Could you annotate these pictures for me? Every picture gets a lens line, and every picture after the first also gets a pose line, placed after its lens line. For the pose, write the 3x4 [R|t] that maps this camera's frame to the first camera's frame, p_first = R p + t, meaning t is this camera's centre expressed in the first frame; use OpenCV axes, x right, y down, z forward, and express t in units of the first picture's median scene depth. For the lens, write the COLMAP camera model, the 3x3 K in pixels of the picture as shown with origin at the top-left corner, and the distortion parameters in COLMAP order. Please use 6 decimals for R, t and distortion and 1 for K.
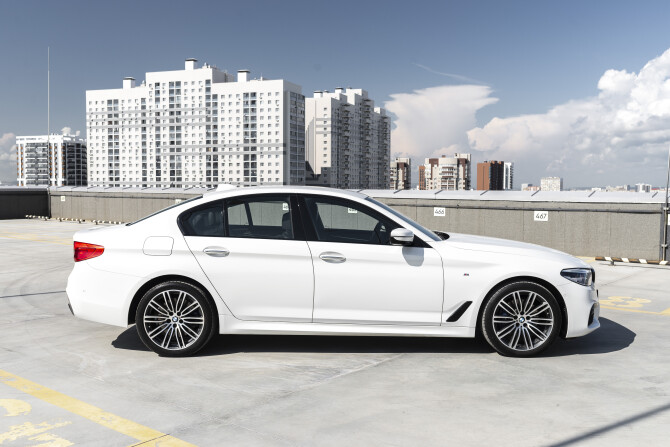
lens RADIAL K [[678.6, 0, 323.0], [0, 678.6, 236.2], [0, 0, 1]] dist [0.010496, -0.002899]
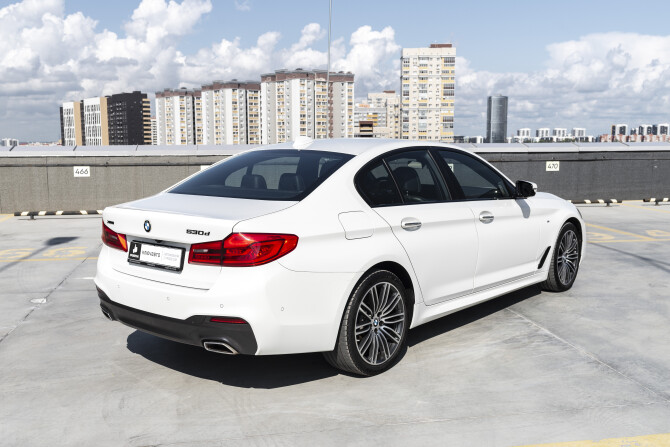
lens RADIAL K [[693.5, 0, 326.6], [0, 693.5, 223.5], [0, 0, 1]] dist [0.005321, 0.005390]
pose [[0.641748, -0.102617, 0.760019, -0.818870], [0.068716, 0.994716, 0.076282, -0.045323], [-0.763830, 0.003271, 0.645409, 0.561451]]
